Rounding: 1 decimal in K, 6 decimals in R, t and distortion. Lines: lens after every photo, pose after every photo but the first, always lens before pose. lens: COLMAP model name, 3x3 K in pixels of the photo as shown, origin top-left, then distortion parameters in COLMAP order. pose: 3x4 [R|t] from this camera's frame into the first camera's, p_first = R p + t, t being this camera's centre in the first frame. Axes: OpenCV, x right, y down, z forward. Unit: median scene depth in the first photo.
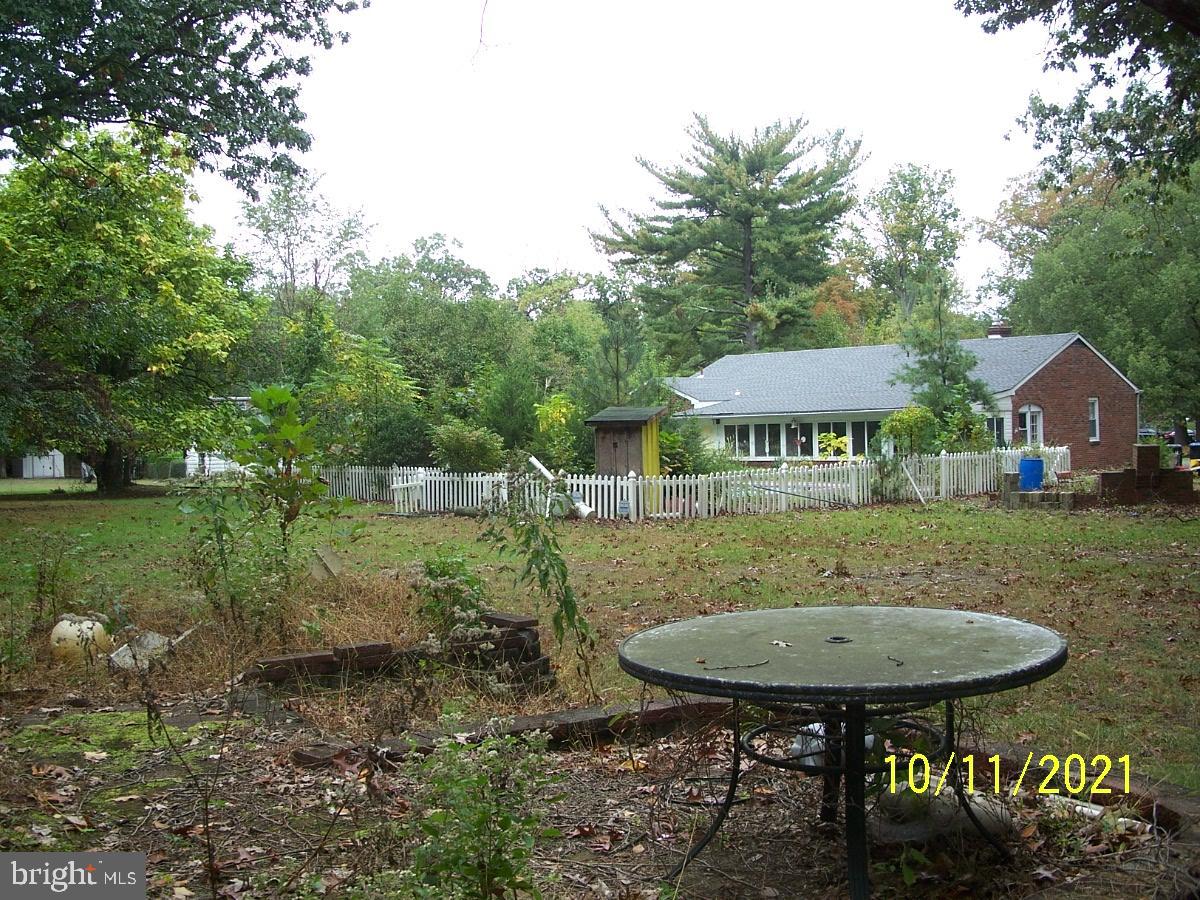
lens RADIAL K [[1300.1, 0, 600.0], [0, 1300.1, 450.0], [0, 0, 1]] dist [-0.182406, 0.233735]
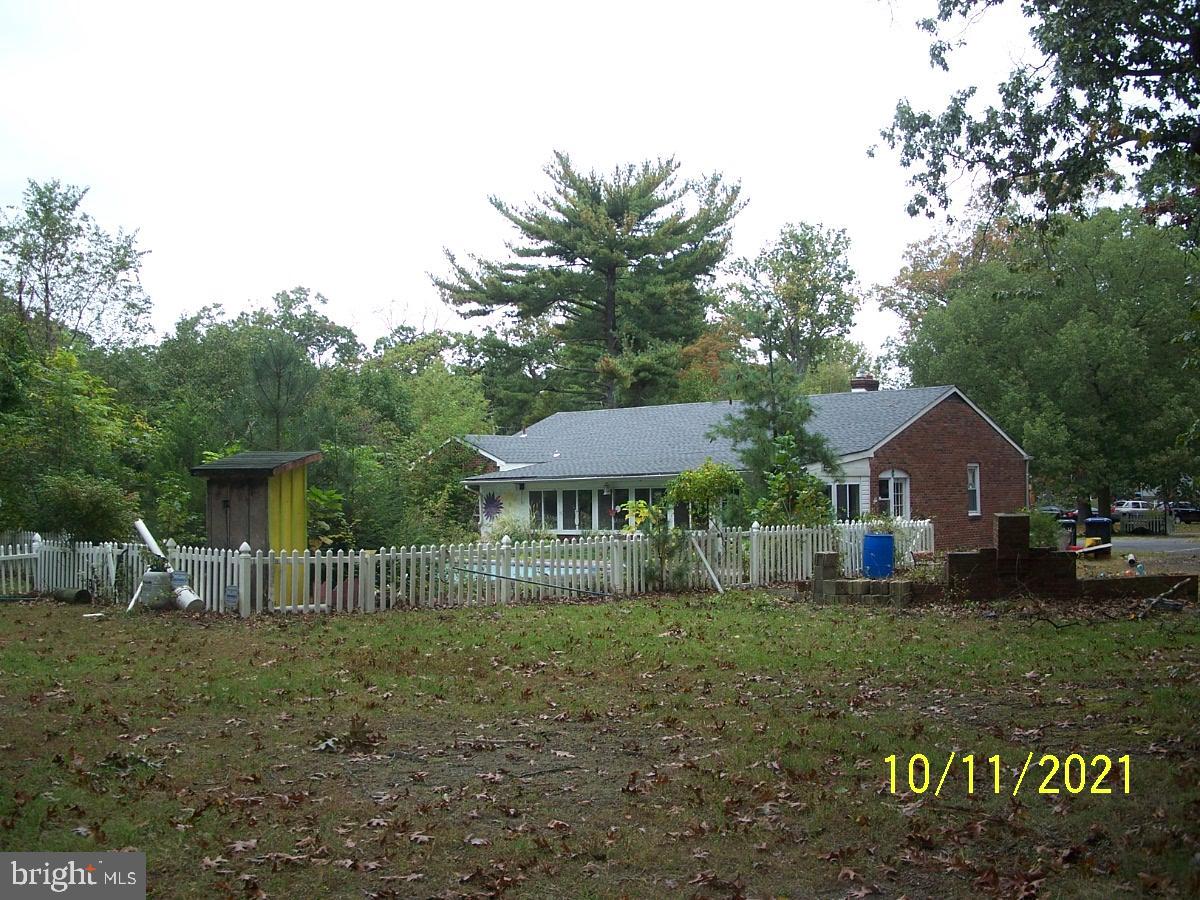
lens RADIAL K [[1300.1, 0, 600.0], [0, 1300.1, 450.0], [0, 0, 1]] dist [-0.182406, 0.233735]
pose [[0.997970, 0.016789, 0.061438, 0.059222], [-0.013177, 0.998188, -0.058720, 0.001809], [-0.062312, 0.057791, 0.996382, 0.113081]]
